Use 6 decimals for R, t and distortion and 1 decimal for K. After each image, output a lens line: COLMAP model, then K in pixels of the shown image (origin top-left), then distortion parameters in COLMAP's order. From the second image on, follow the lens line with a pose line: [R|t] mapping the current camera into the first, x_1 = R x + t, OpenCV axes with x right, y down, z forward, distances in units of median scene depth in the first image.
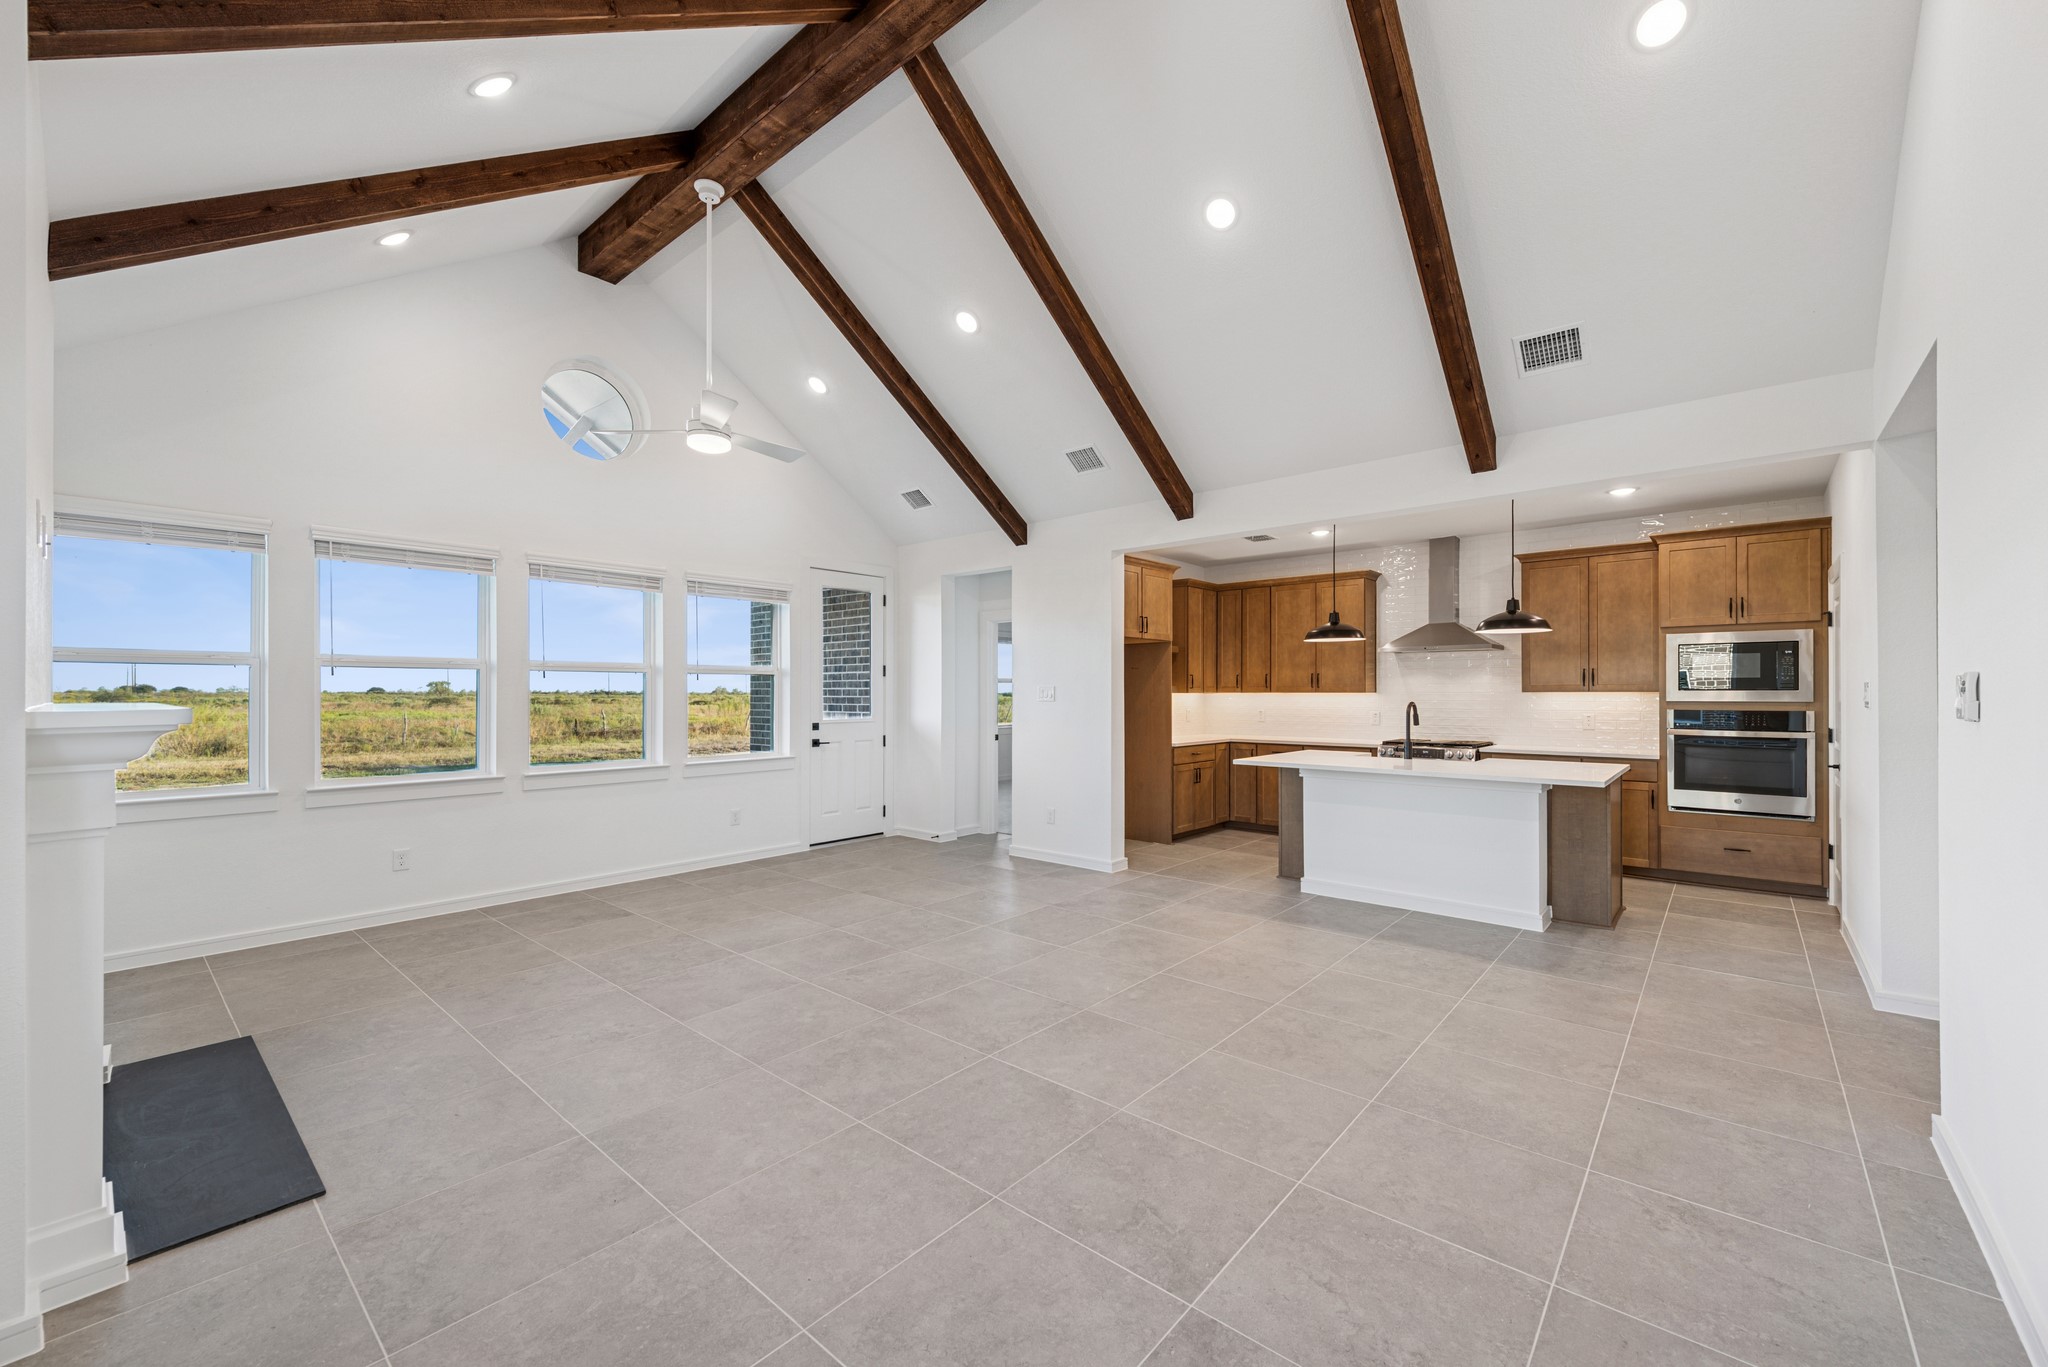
lens RADIAL K [[821.1, 0, 1024.0], [0, 821.1, 683.5], [0, 0, 1]] dist [-0.000649, -0.000027]
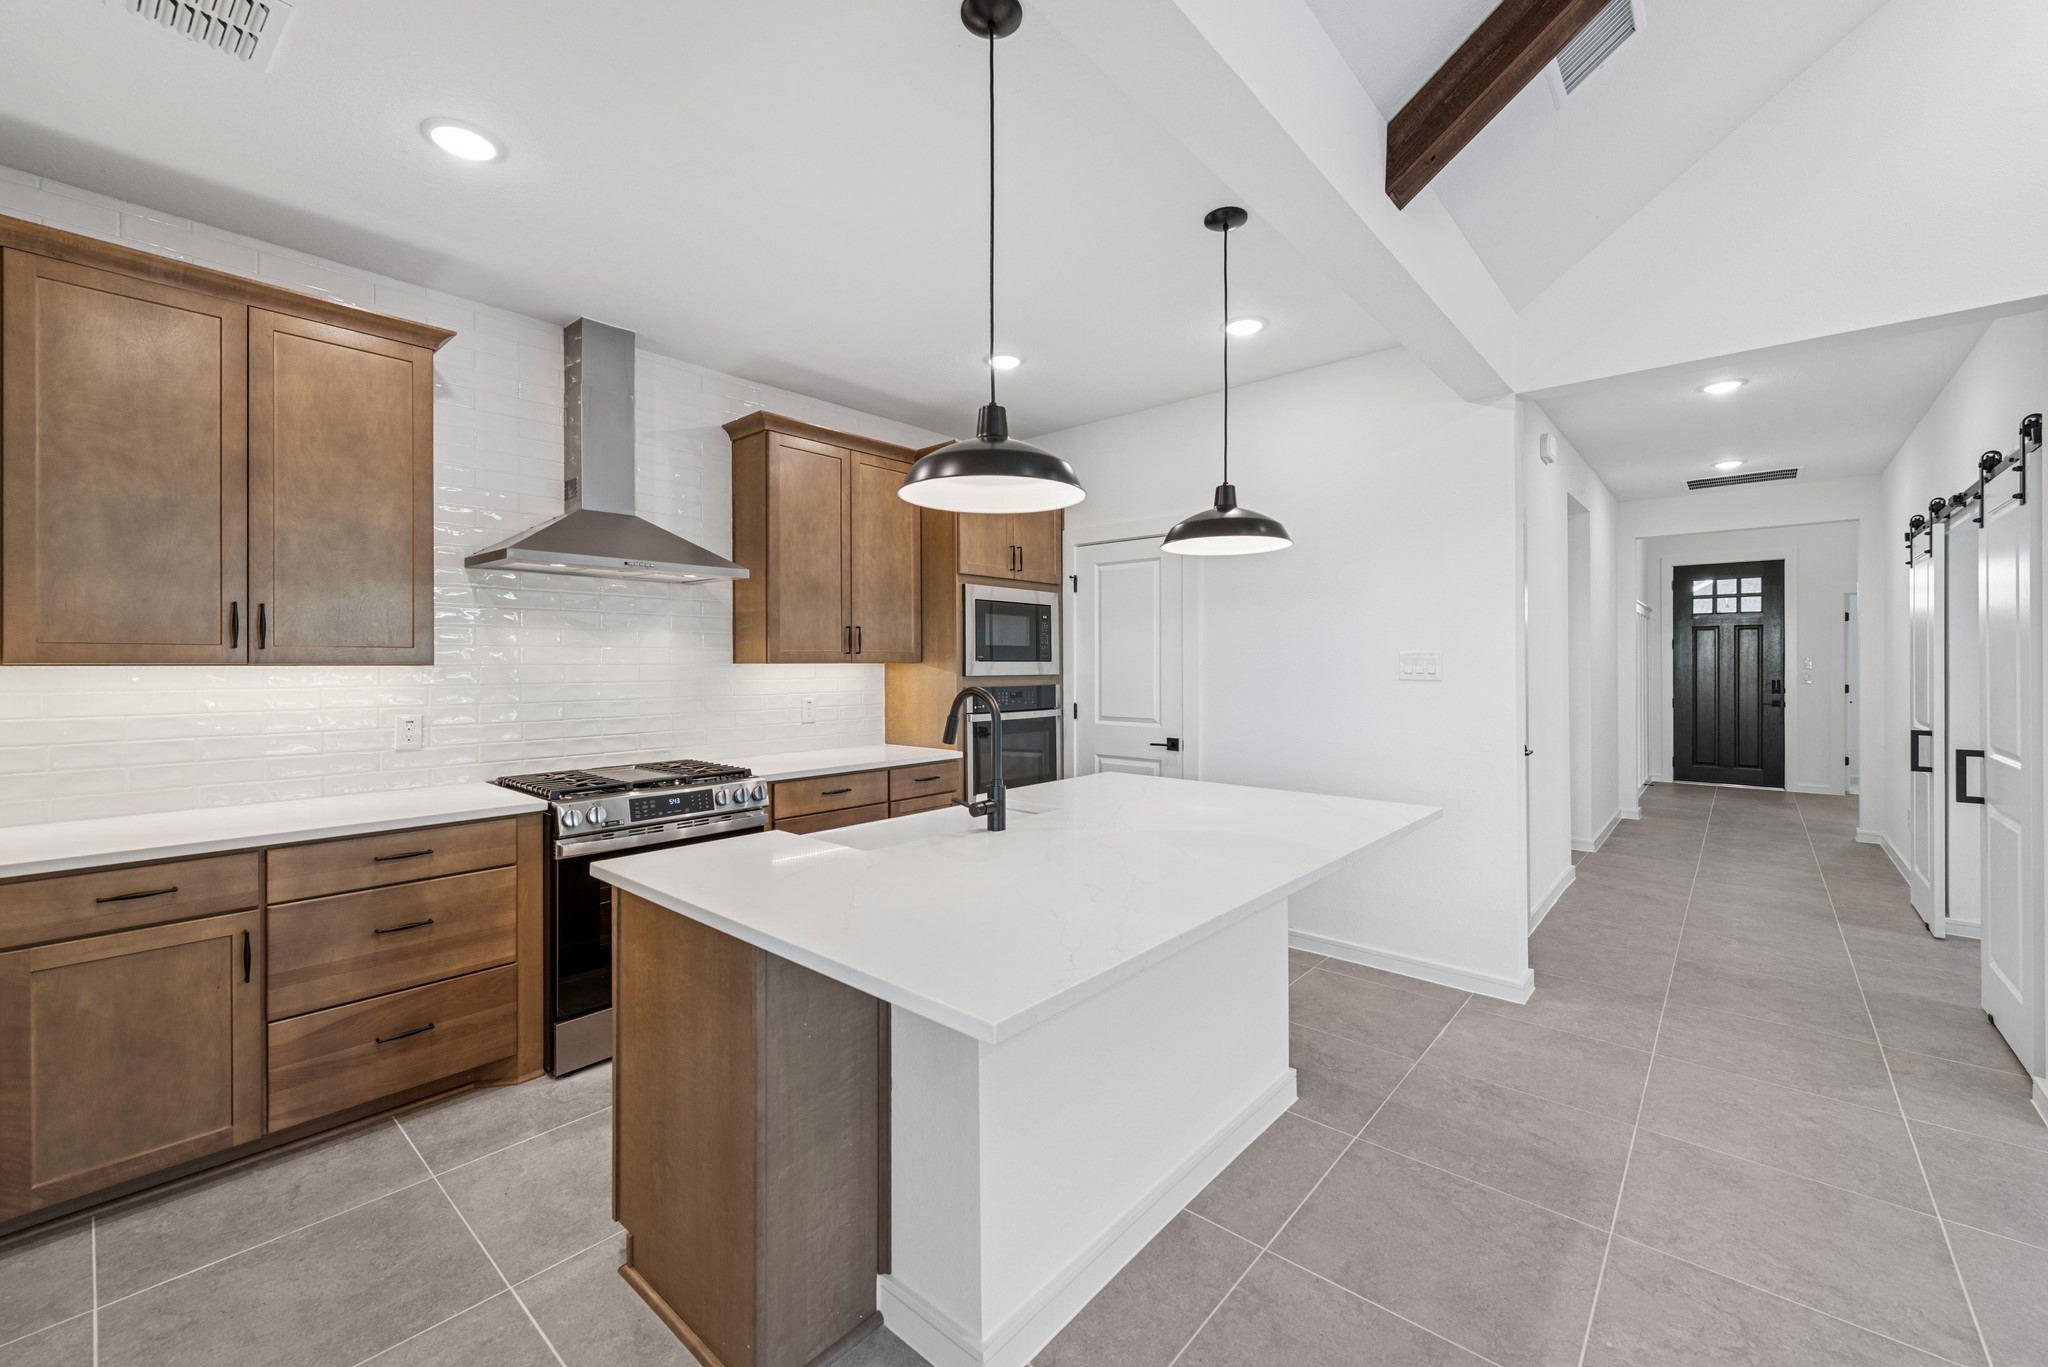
lens RADIAL K [[816.4, 0, 1029.5], [0, 816.4, 662.2], [0, 0, 1]] dist [0.000579, 0.000231]
pose [[-0.003876, -0.000333, 0.999992, 0.064467], [-0.013313, 0.999911, 0.000281, 0.008080], [-0.999904, -0.013312, -0.003880, 0.954784]]
